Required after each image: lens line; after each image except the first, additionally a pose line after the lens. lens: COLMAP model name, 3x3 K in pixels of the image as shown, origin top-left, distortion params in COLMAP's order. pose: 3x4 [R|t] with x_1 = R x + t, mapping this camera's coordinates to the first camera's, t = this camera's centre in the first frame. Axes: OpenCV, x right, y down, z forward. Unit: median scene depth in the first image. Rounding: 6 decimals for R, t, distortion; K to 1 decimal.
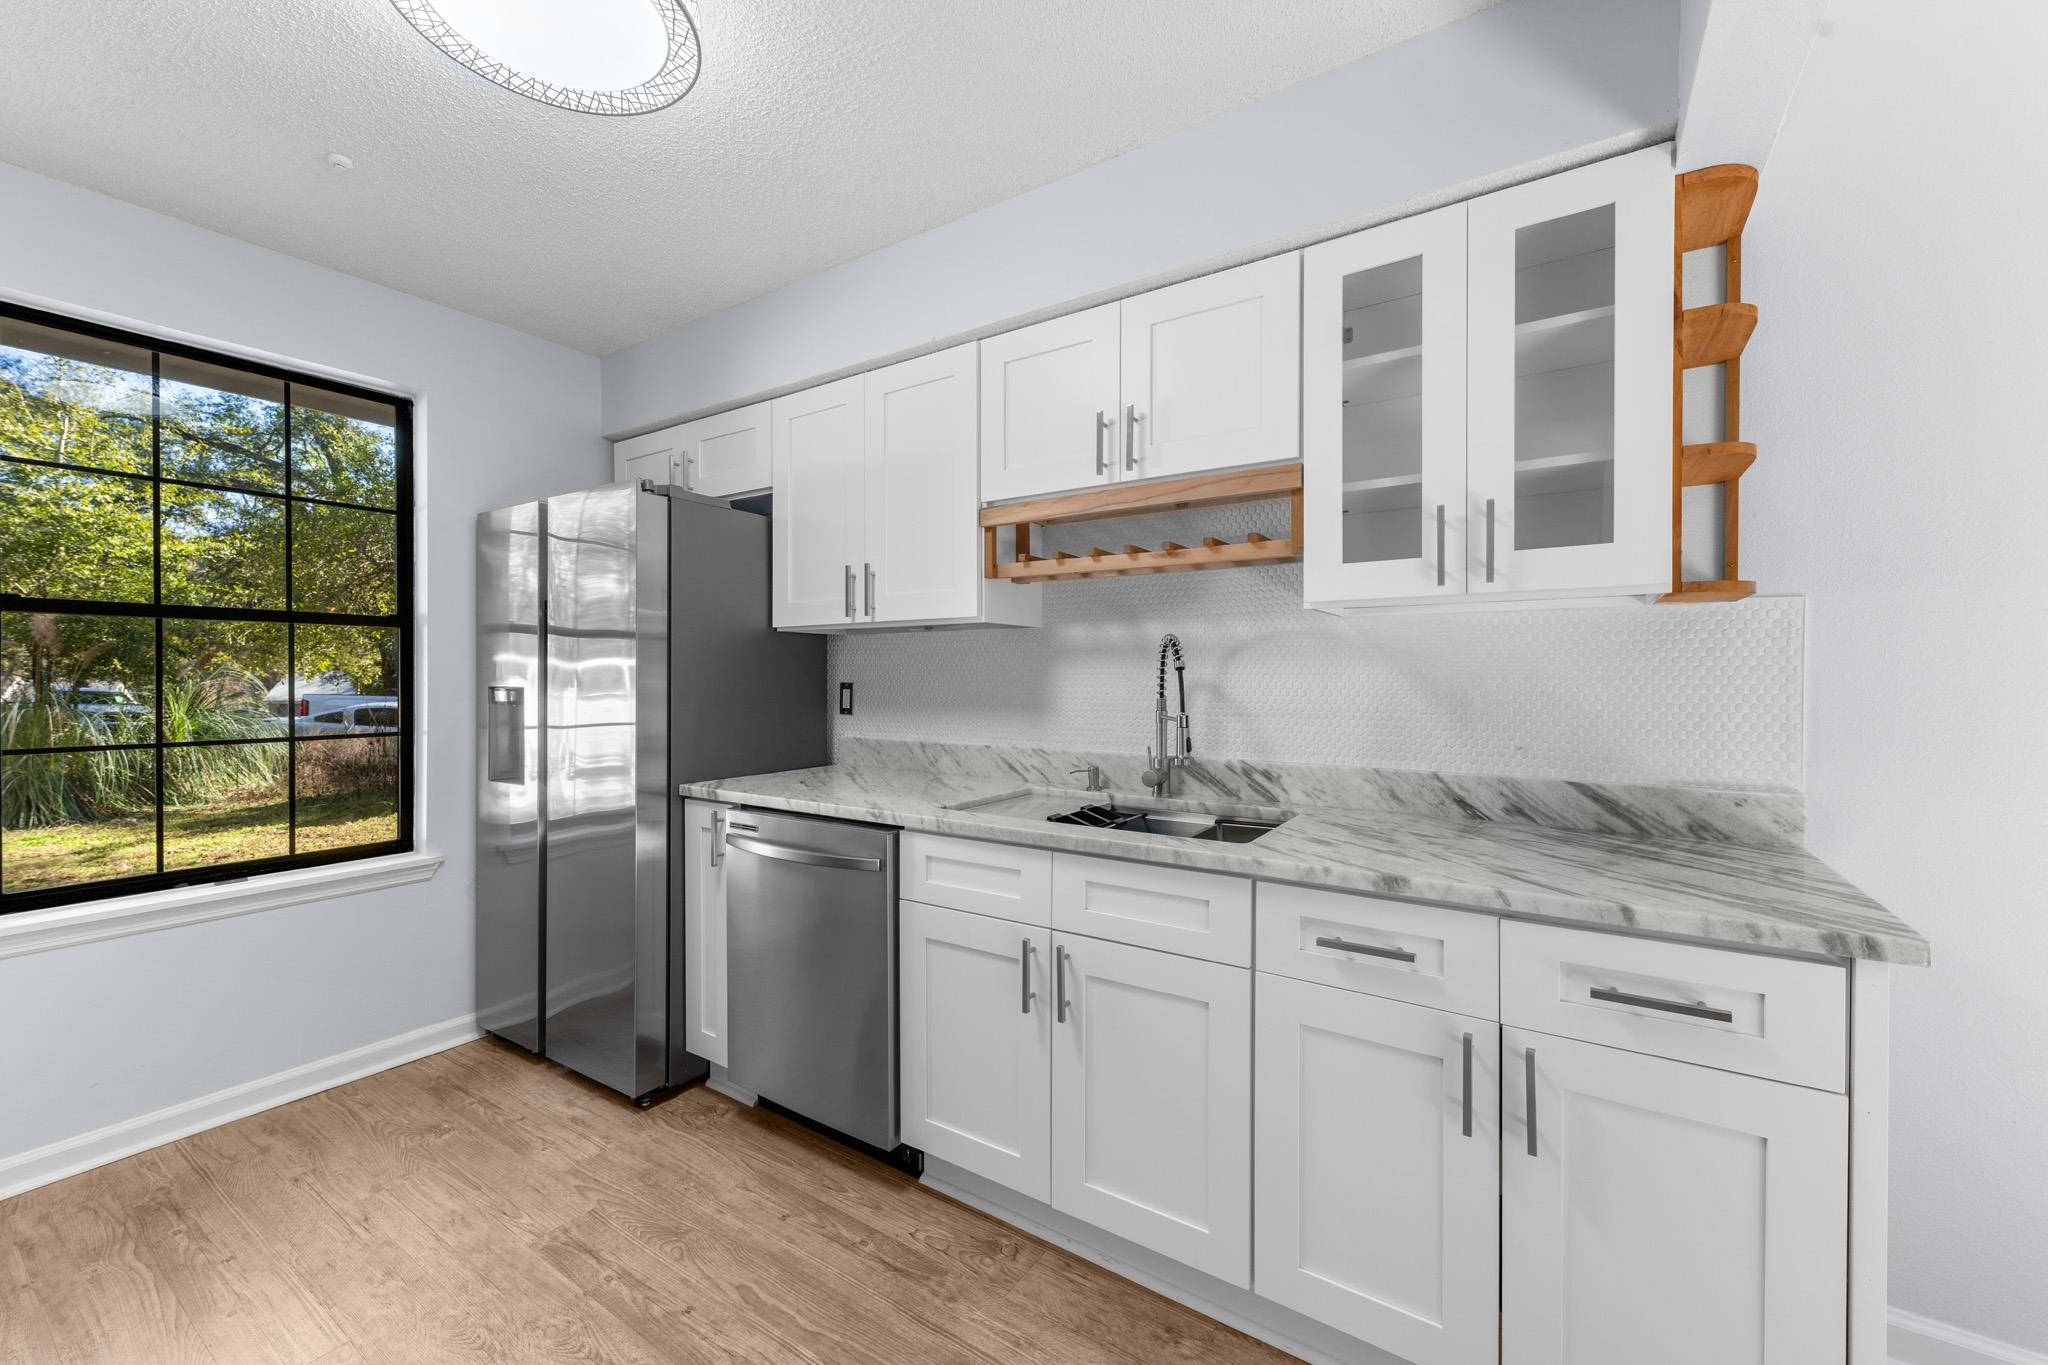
lens RADIAL K [[803.6, 0, 1018.5], [0, 803.6, 687.4], [0, 0, 1]] dist [0.012020, -0.007729]
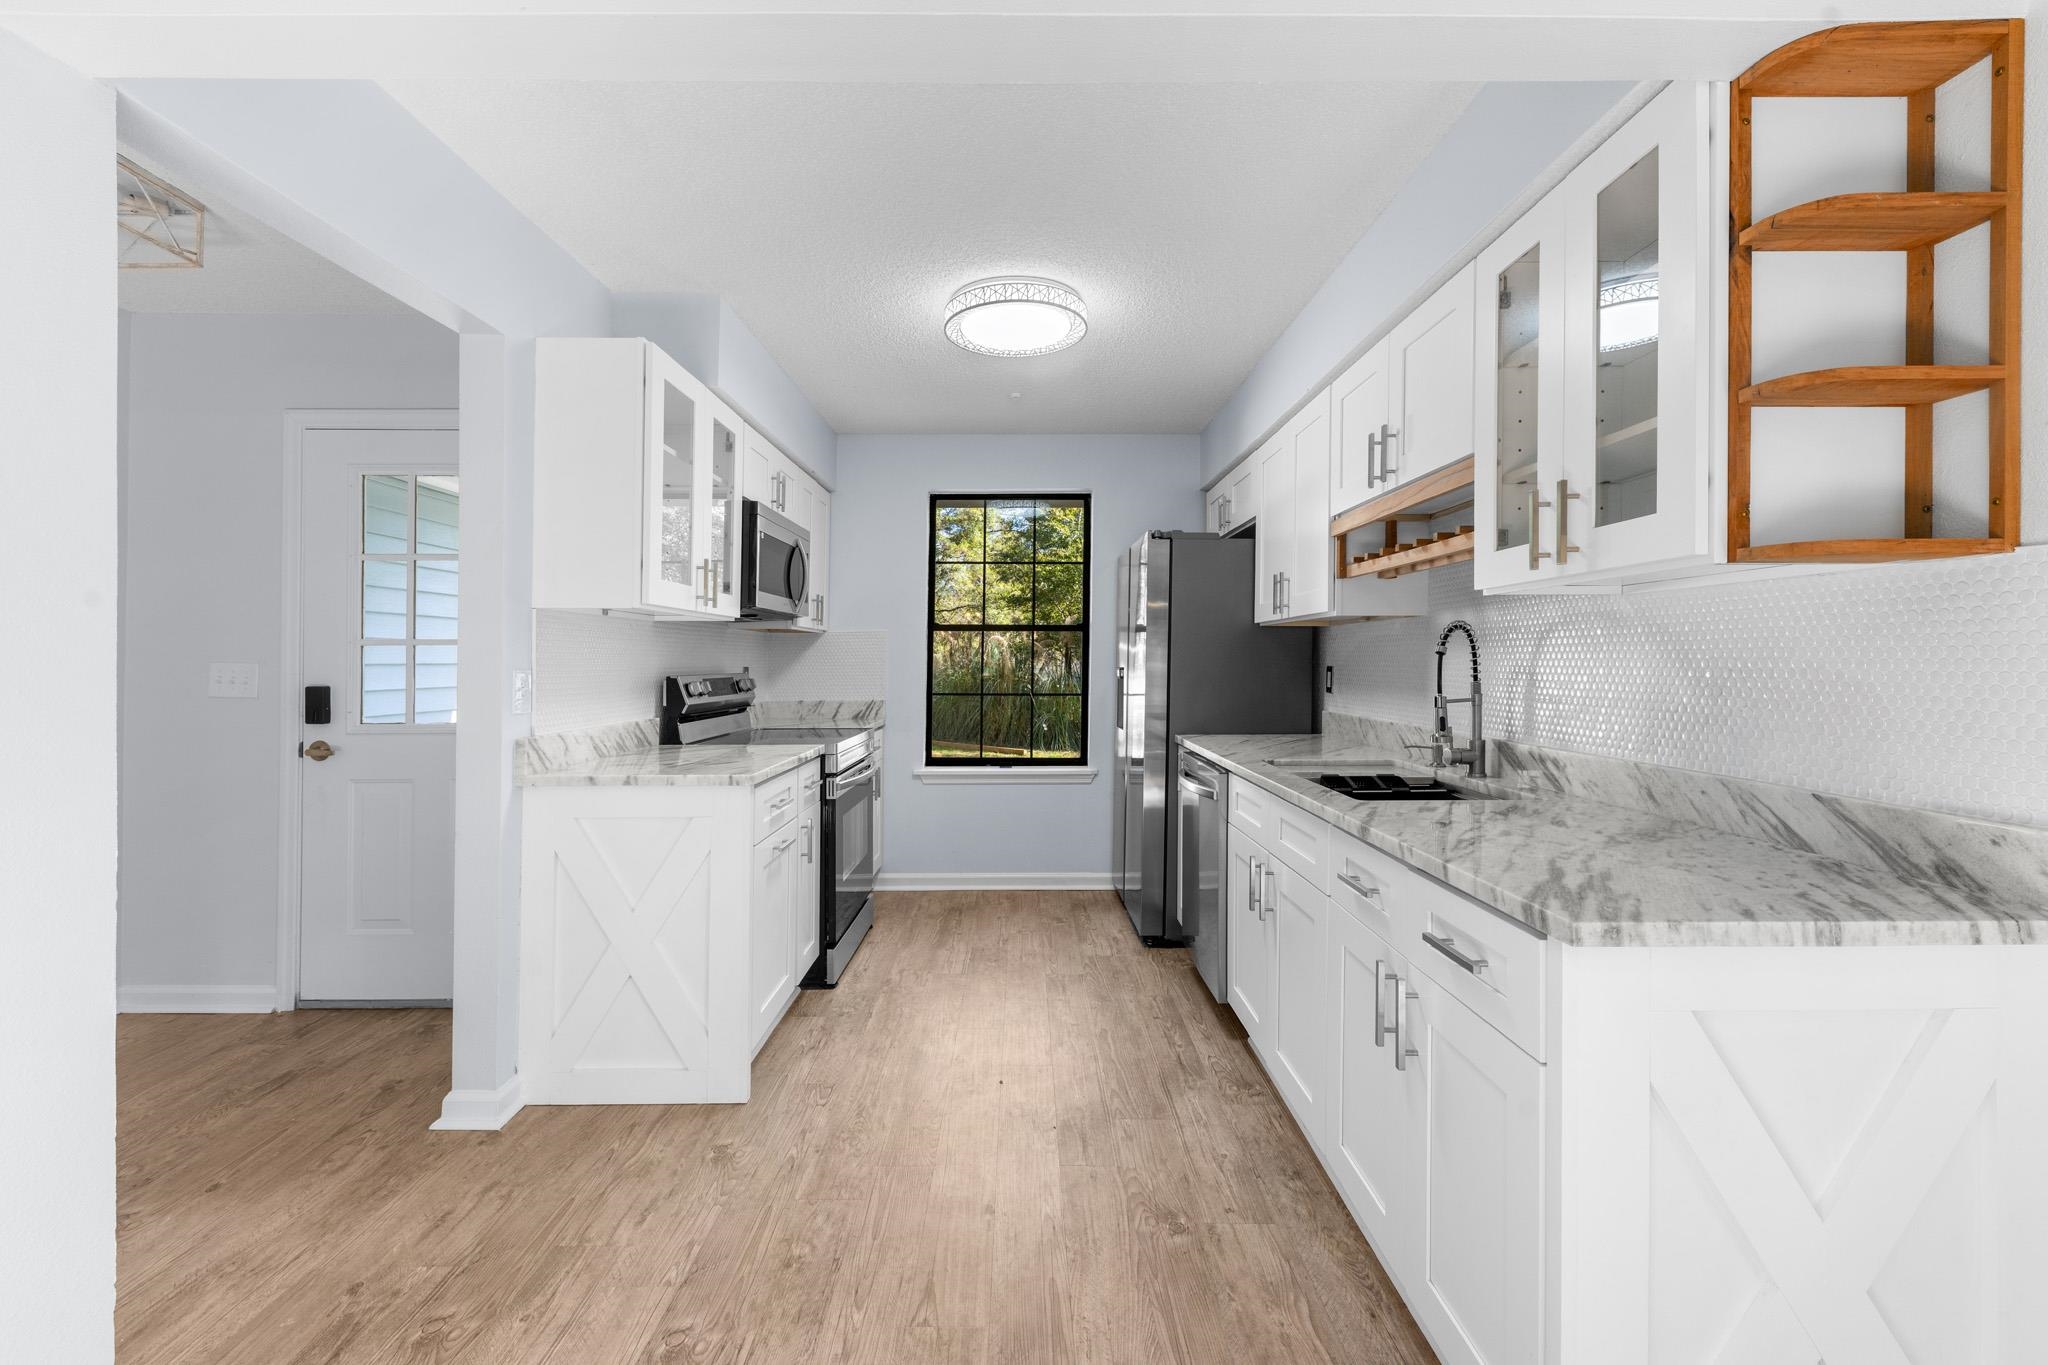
lens RADIAL K [[823.9, 0, 1014.0], [0, 823.9, 650.3], [0, 0, 1]] dist [0.014206, -0.005583]
pose [[0.549525, -0.010238, -0.835415, 0.722254], [-0.012787, 0.999705, -0.020662, 0.002995], [0.835380, 0.022037, 0.549231, -0.074975]]
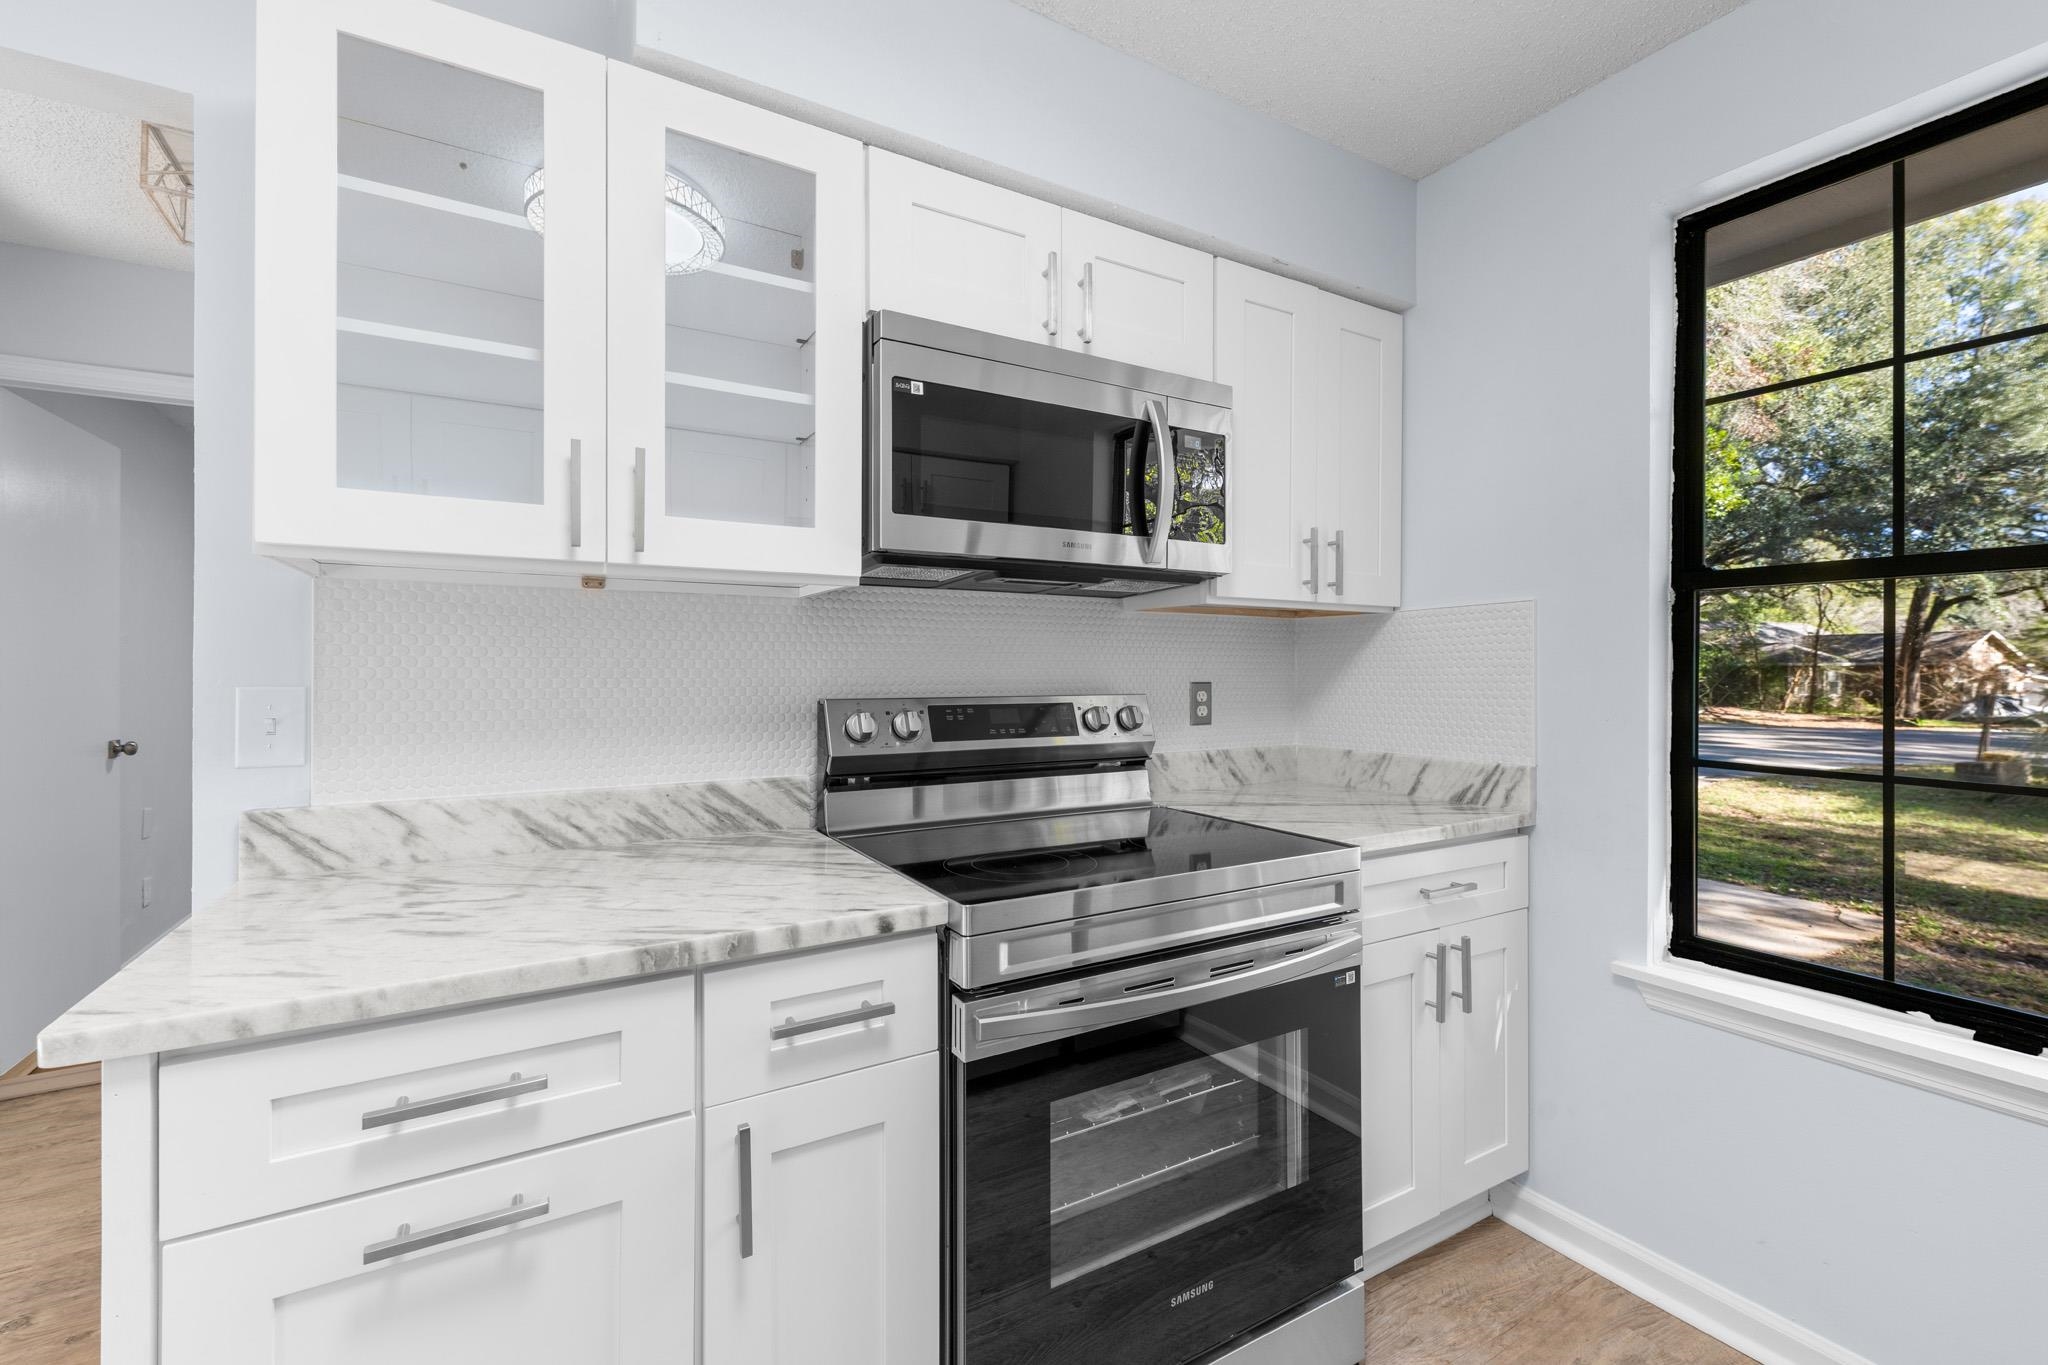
lens RADIAL K [[825.2, 0, 962.0], [0, 825.2, 663.2], [0, 0, 1]] dist [-0.001526, -0.000162]
pose [[-0.473329, -0.005789, -0.880867, -0.177392], [-0.012359, 0.999924, 0.000070, -0.008751], [0.880799, 0.010919, -0.473364, 0.681774]]
